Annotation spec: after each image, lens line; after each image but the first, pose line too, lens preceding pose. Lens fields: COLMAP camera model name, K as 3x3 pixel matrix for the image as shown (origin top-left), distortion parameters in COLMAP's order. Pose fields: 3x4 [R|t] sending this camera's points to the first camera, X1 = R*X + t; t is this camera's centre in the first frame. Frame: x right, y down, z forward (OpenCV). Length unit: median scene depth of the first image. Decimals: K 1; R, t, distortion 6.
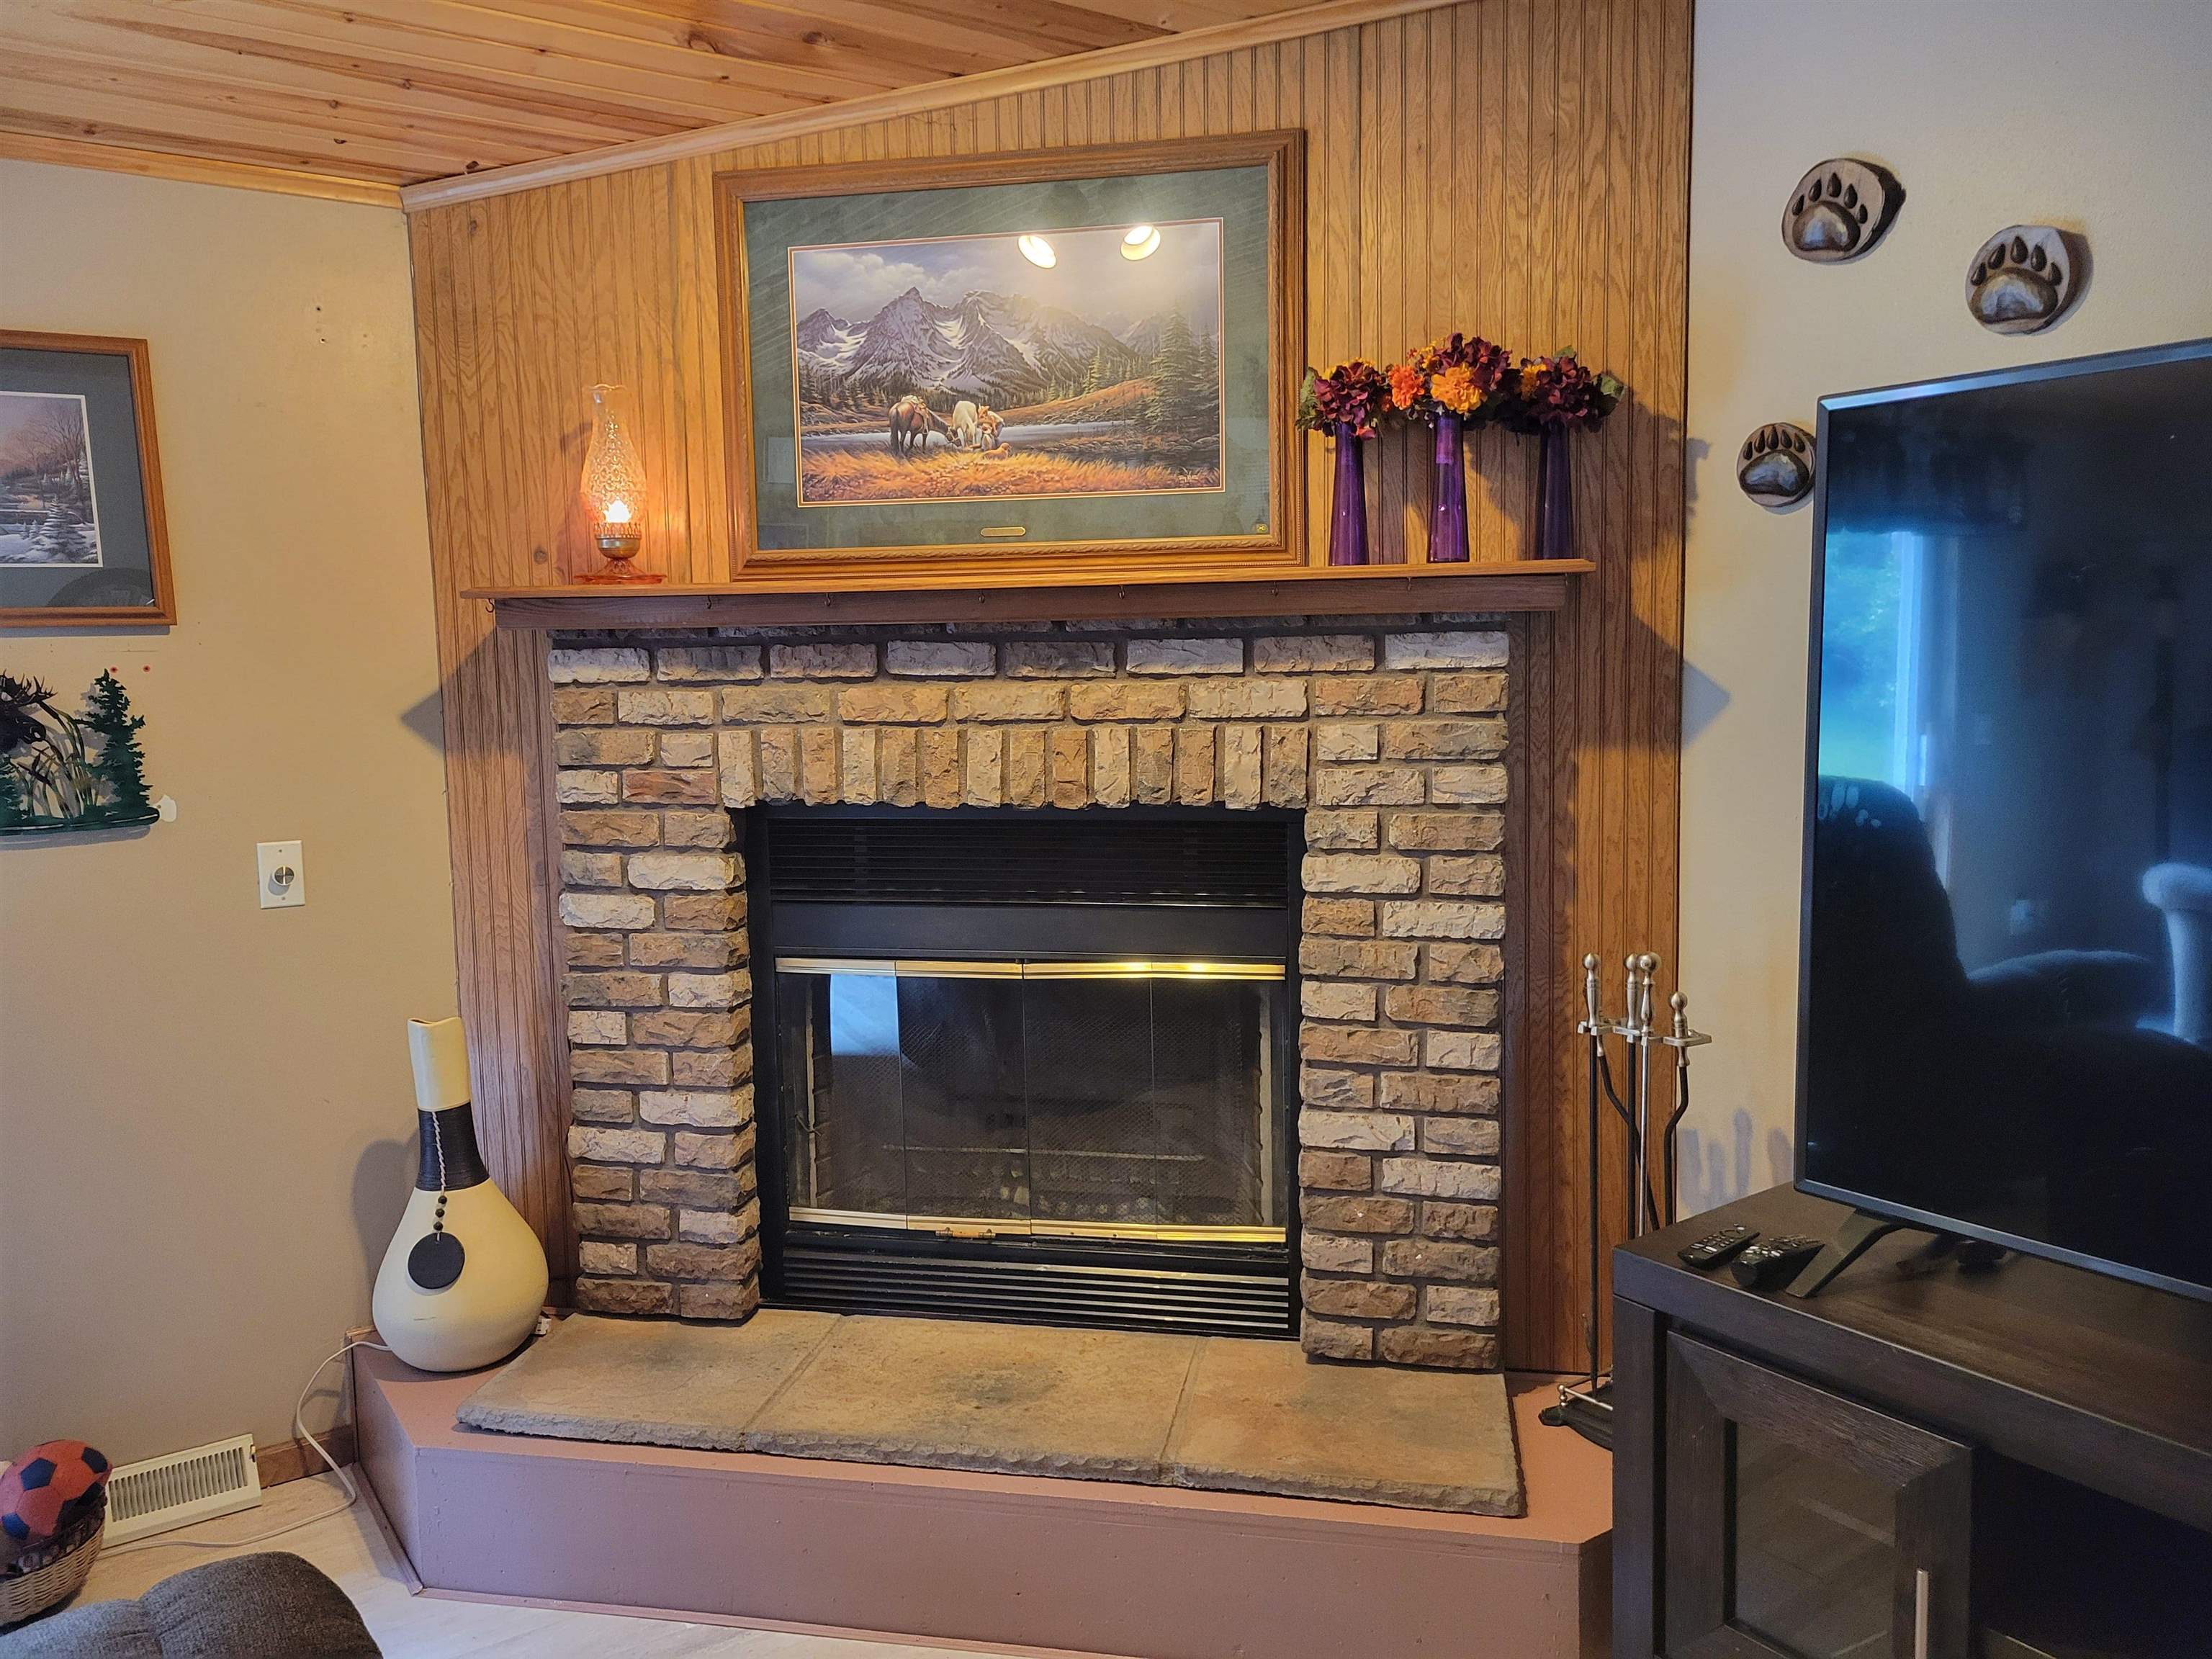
lens RADIAL K [[1659.5, 0, 1096.0], [0, 1659.5, 828.3], [0, 0, 1]] dist [0.046059, -0.029156]
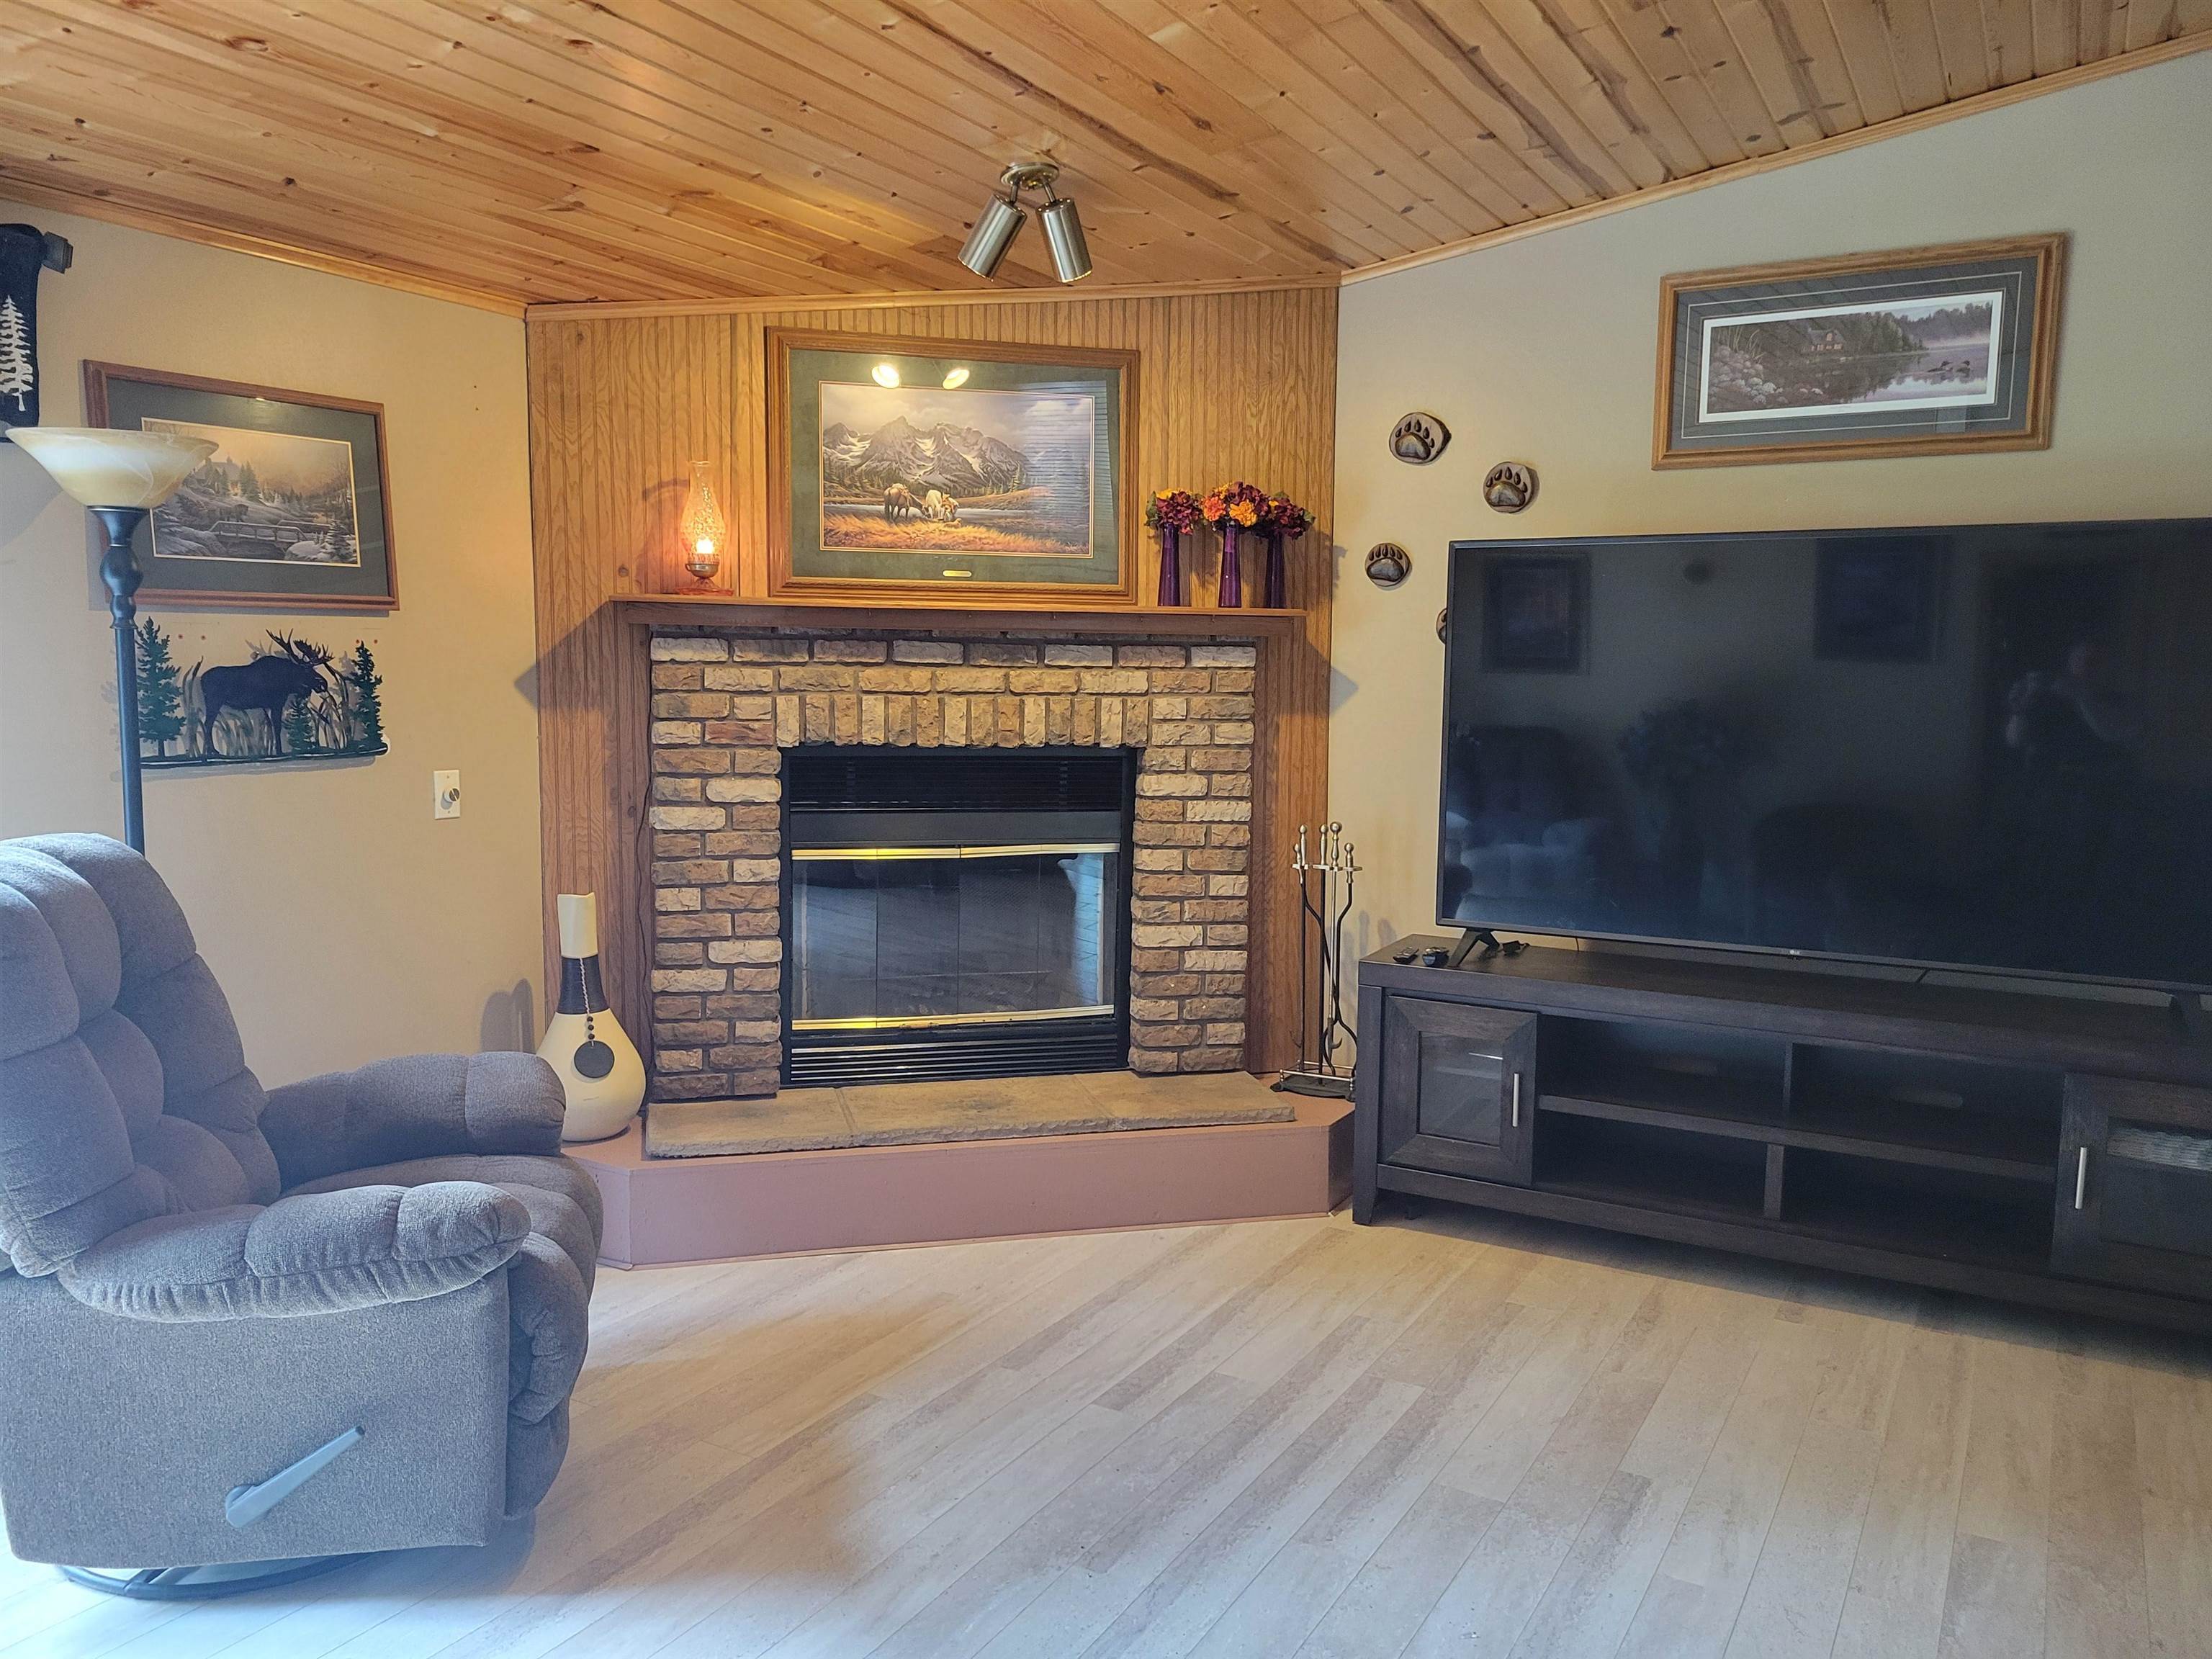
lens RADIAL K [[1659.5, 0, 1116.9], [0, 1659.5, 829.3], [0, 0, 1]] dist [0.046059, -0.029156]
pose [[0.895698, -0.015580, 0.444390, -0.639936], [0.018948, 0.999816, -0.003139, 0.075053], [-0.444259, 0.011232, 0.895828, -0.497930]]
